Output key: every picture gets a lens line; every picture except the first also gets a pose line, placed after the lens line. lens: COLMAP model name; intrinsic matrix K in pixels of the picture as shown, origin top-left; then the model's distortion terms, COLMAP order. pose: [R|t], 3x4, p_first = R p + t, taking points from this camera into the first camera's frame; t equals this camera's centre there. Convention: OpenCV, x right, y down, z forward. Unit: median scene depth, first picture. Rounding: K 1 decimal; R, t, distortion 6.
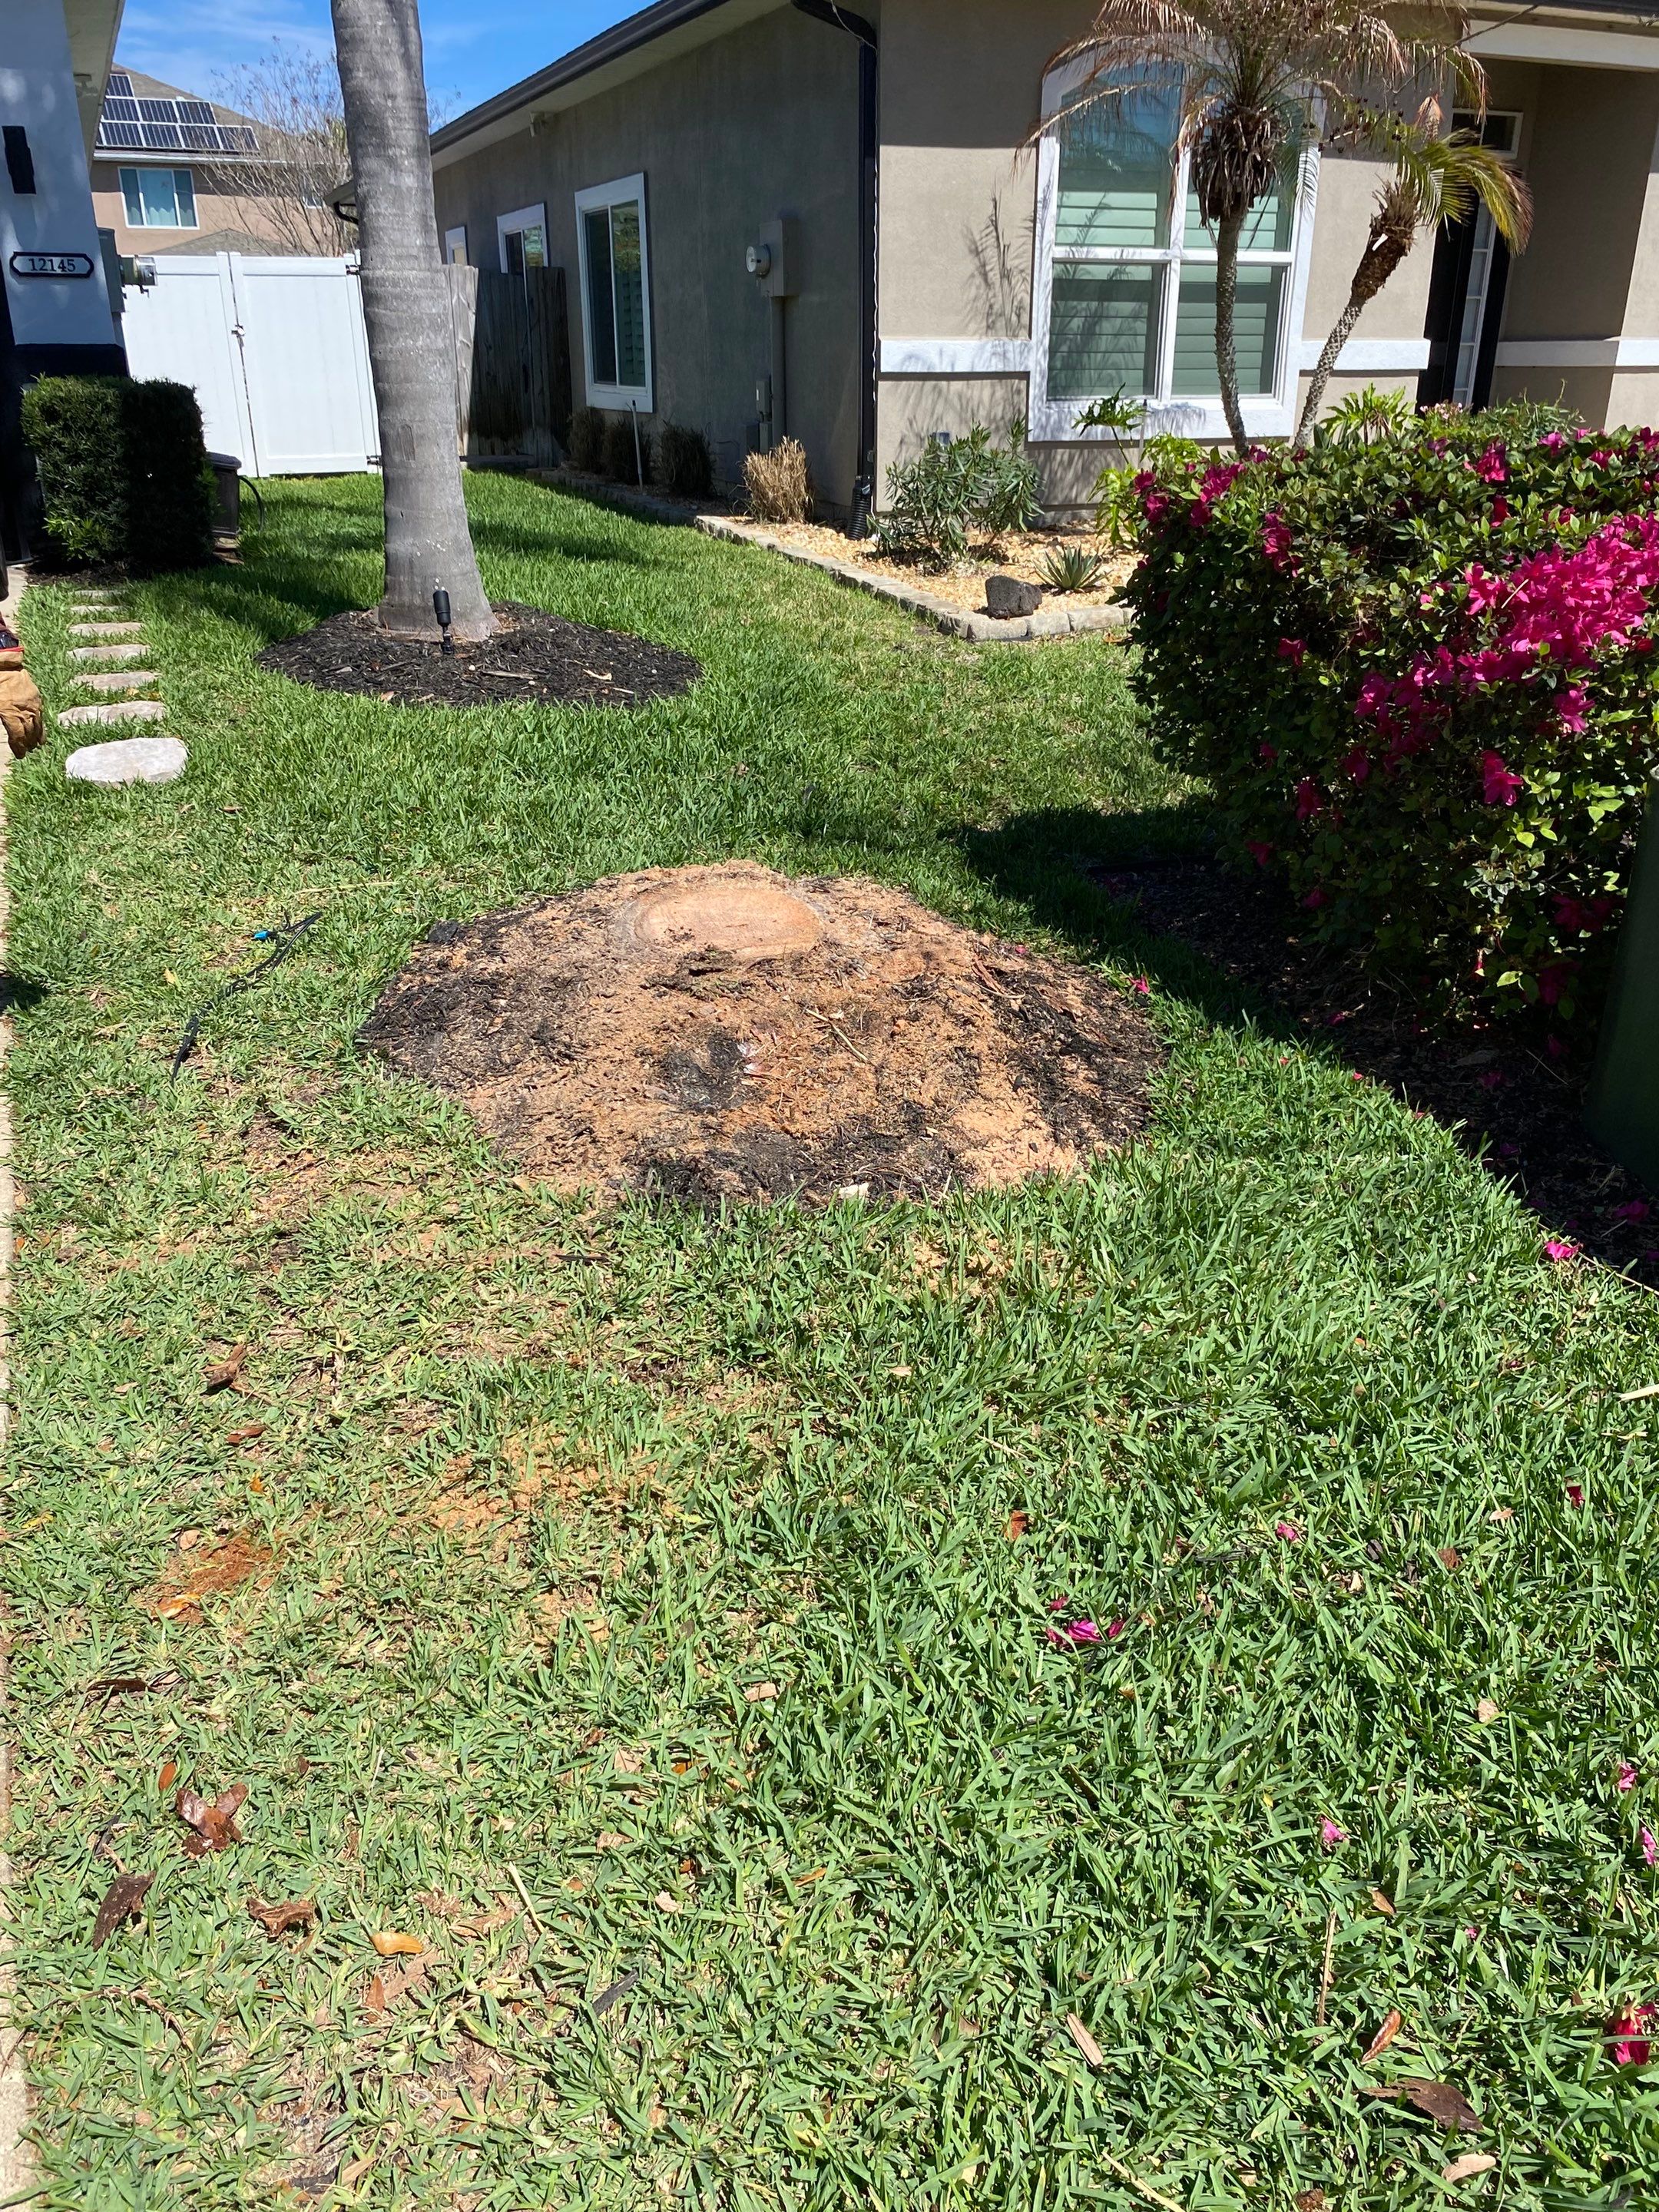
lens RADIAL K [[1711.9, 0, 834.2], [0, 1711.9, 1103.4], [0, 0, 1]] dist [0.005086, -0.000397]
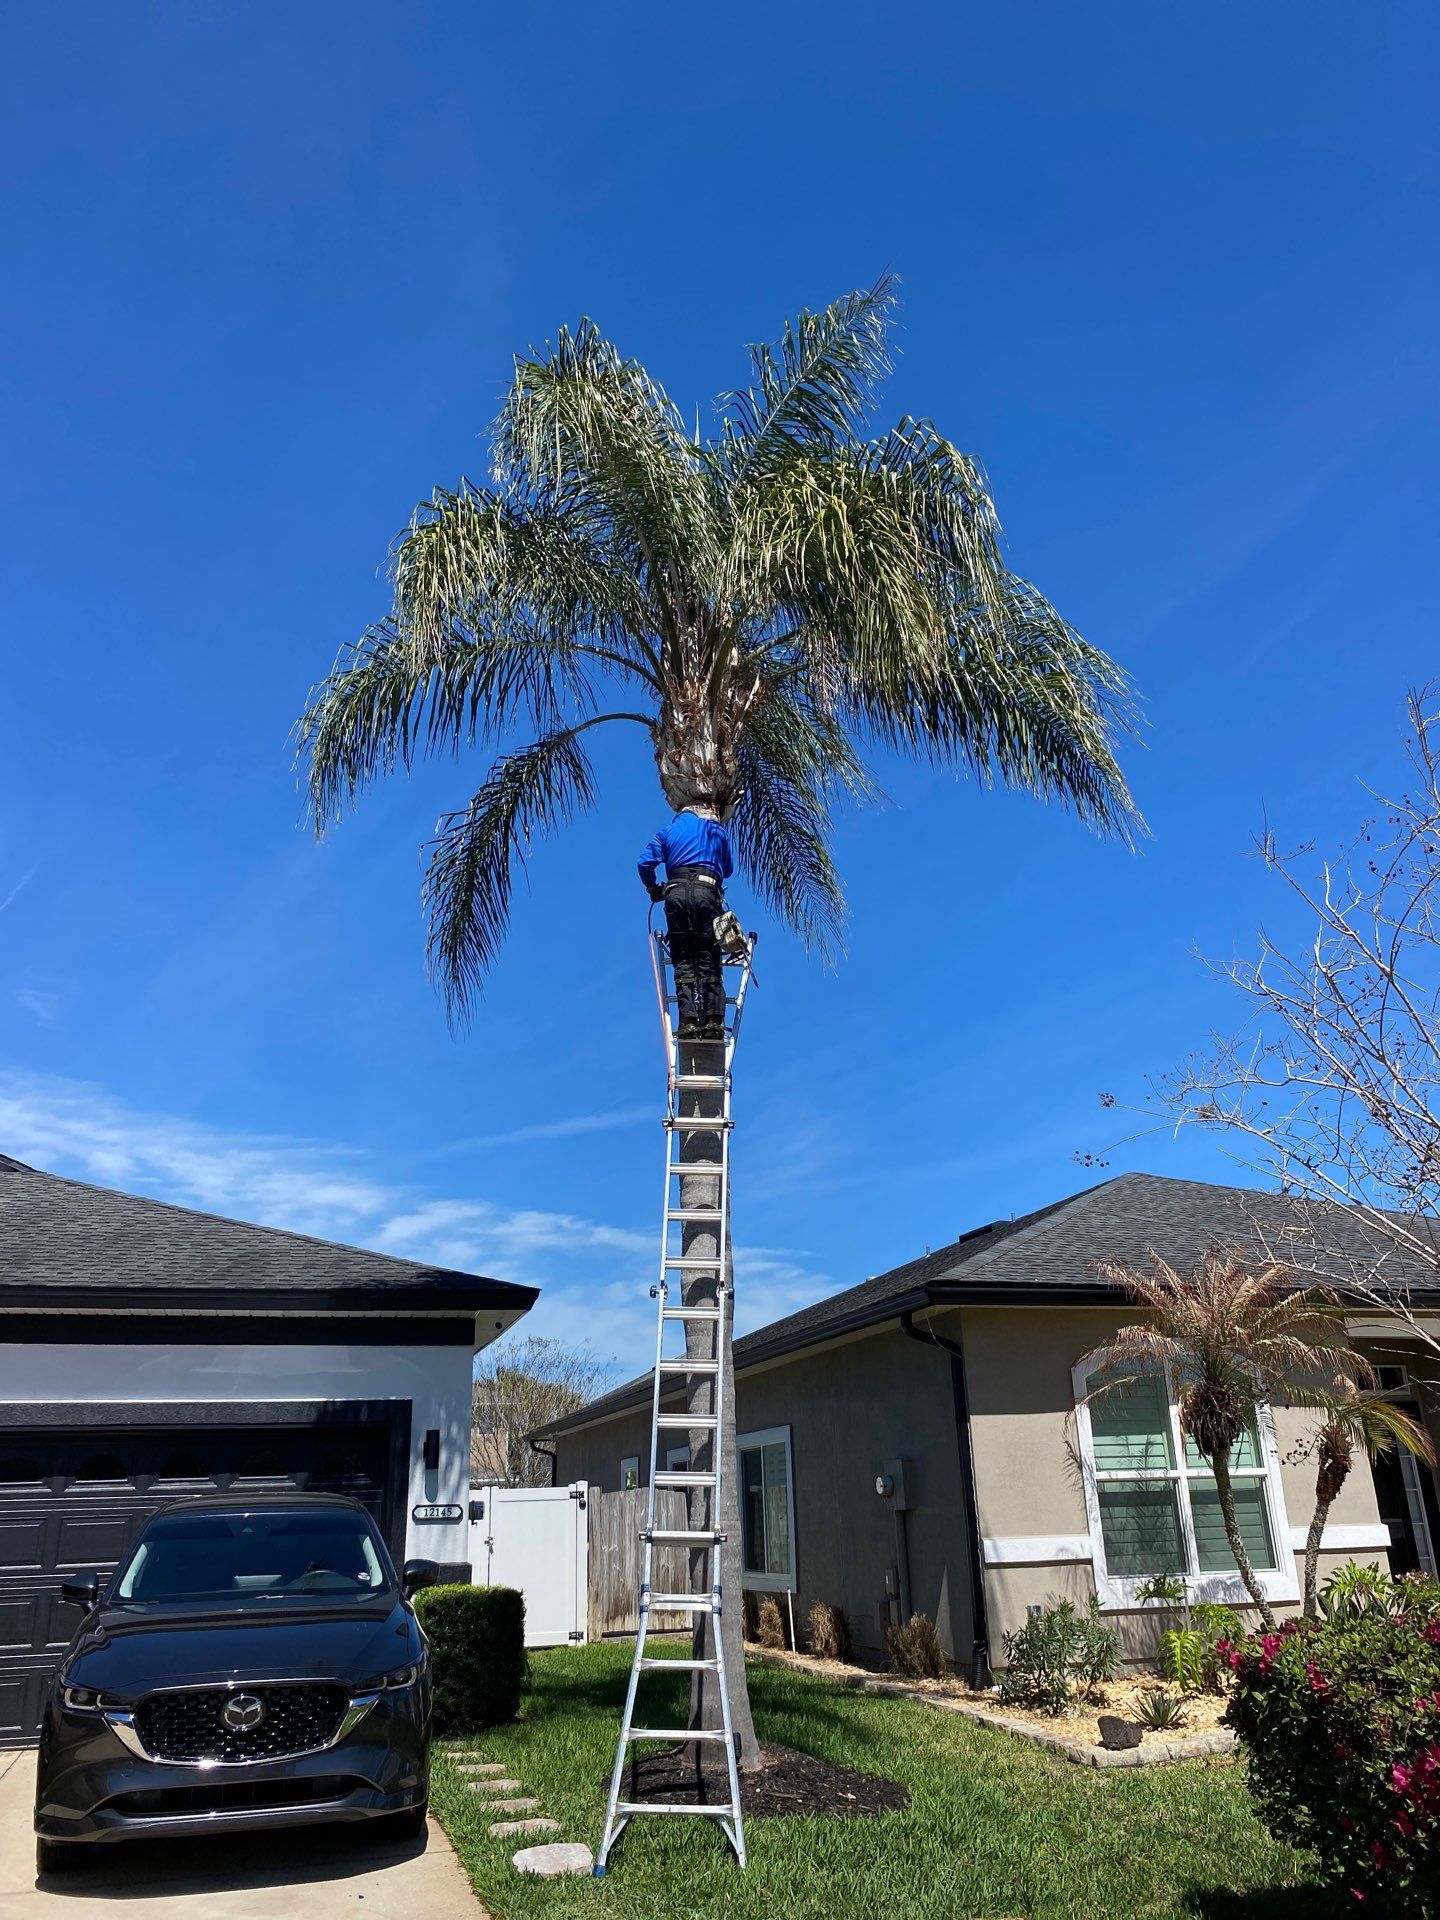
lens RADIAL K [[1486.0, 0, 724.1], [0, 1486.0, 957.7], [0, 0, 1]] dist [0.005086, -0.000397]
pose [[0.995180, -0.061445, -0.076424, -0.063189], [-0.009991, 0.711758, -0.702353, 0.075392], [0.097552, 0.699732, 0.707714, -0.223715]]
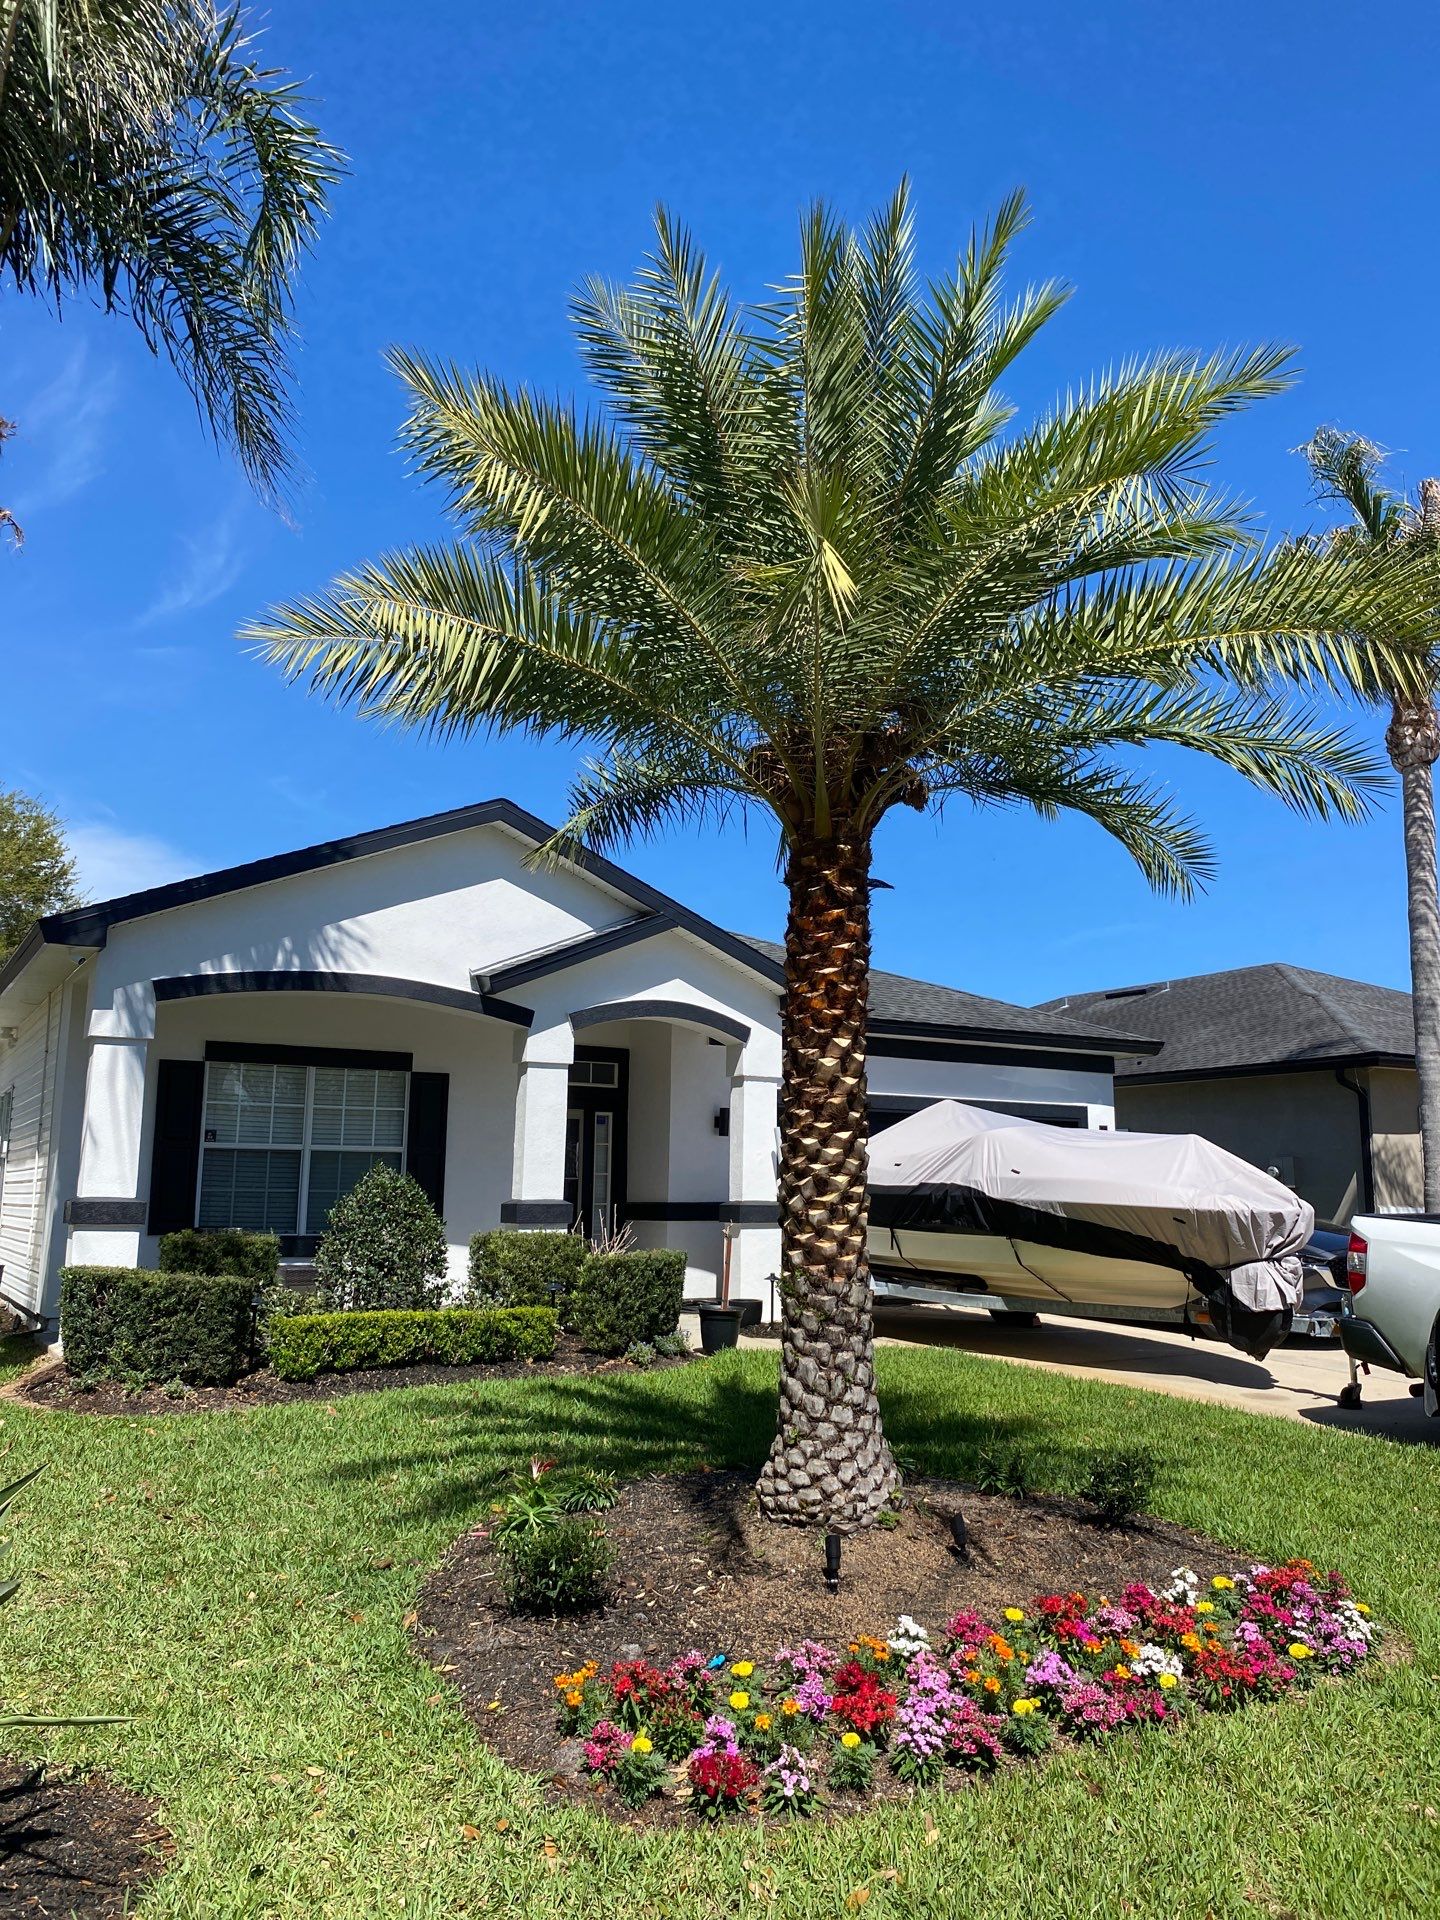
lens RADIAL K [[1471.3, 0, 718.3], [0, 1471.3, 931.8], [0, 0, 1]] dist [-0.000346, -0.001970]
pose [[0.994320, 0.035590, 0.100309, -1.090700], [0.026122, 0.832015, -0.554137, 0.325040], [-0.103180, 0.553610, 0.826359, -0.762265]]
